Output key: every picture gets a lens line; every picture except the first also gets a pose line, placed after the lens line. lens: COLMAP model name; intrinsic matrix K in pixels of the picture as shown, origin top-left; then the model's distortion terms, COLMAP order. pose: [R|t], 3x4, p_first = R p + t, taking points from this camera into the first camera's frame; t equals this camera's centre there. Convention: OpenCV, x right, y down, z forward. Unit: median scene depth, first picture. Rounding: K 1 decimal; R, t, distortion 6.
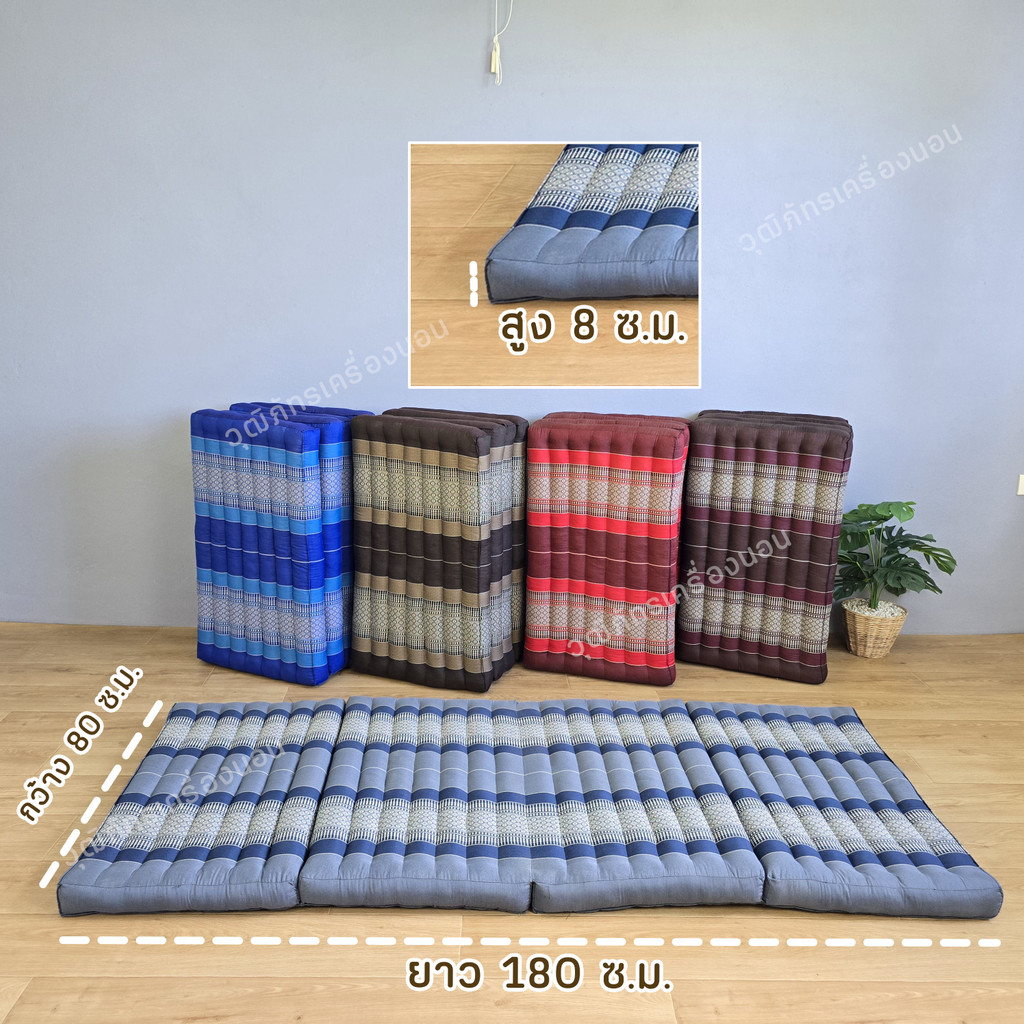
lens RADIAL K [[891.5, 0, 509.9], [0, 891.5, 508.3], [0, 0, 1]] dist [0.105295, -0.174438]
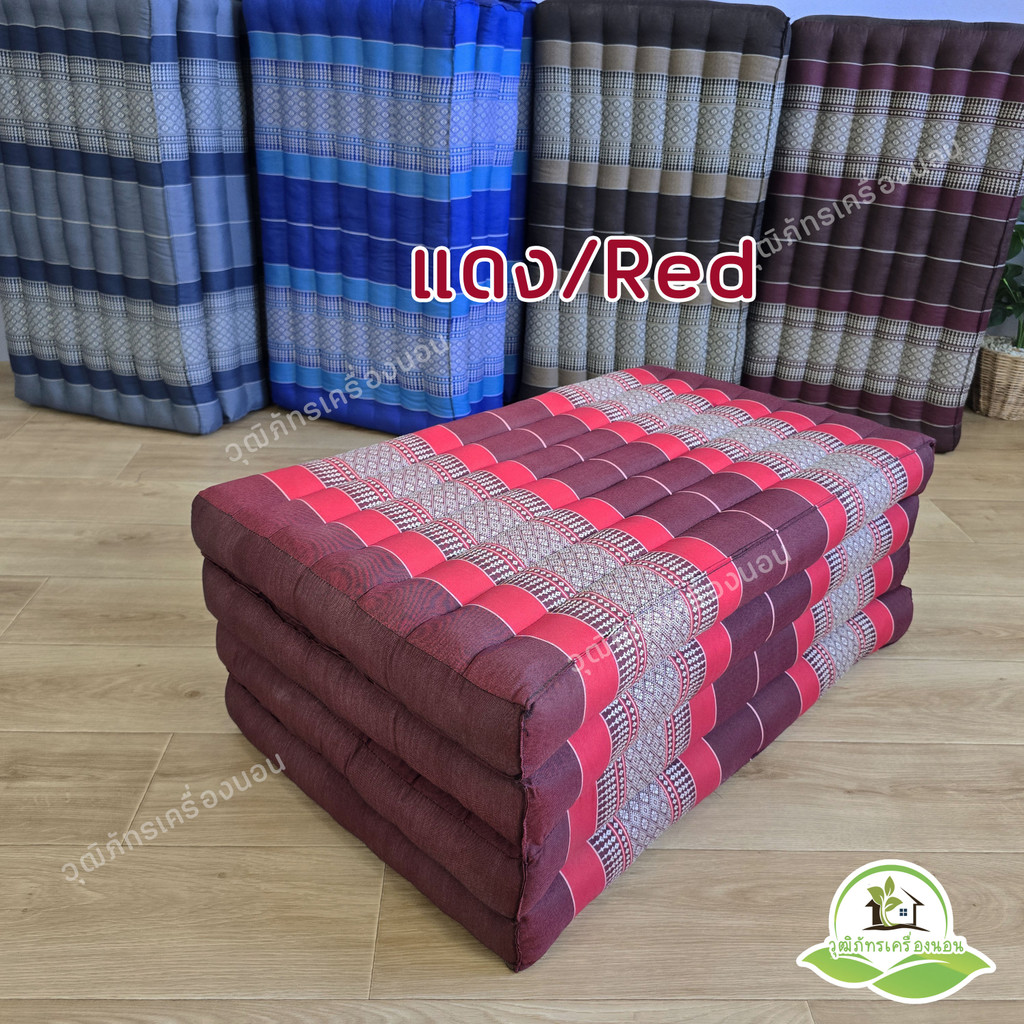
lens RADIAL K [[911.9, 0, 512.2], [0, 911.9, 512.7], [0, 0, 1]] dist [-0.003725, -0.010101]
pose [[0.999397, 0.014191, 0.031686, -0.000722], [-0.020902, 0.974653, 0.222743, 0.092925], [-0.027722, -0.223271, 0.974362, 0.334357]]
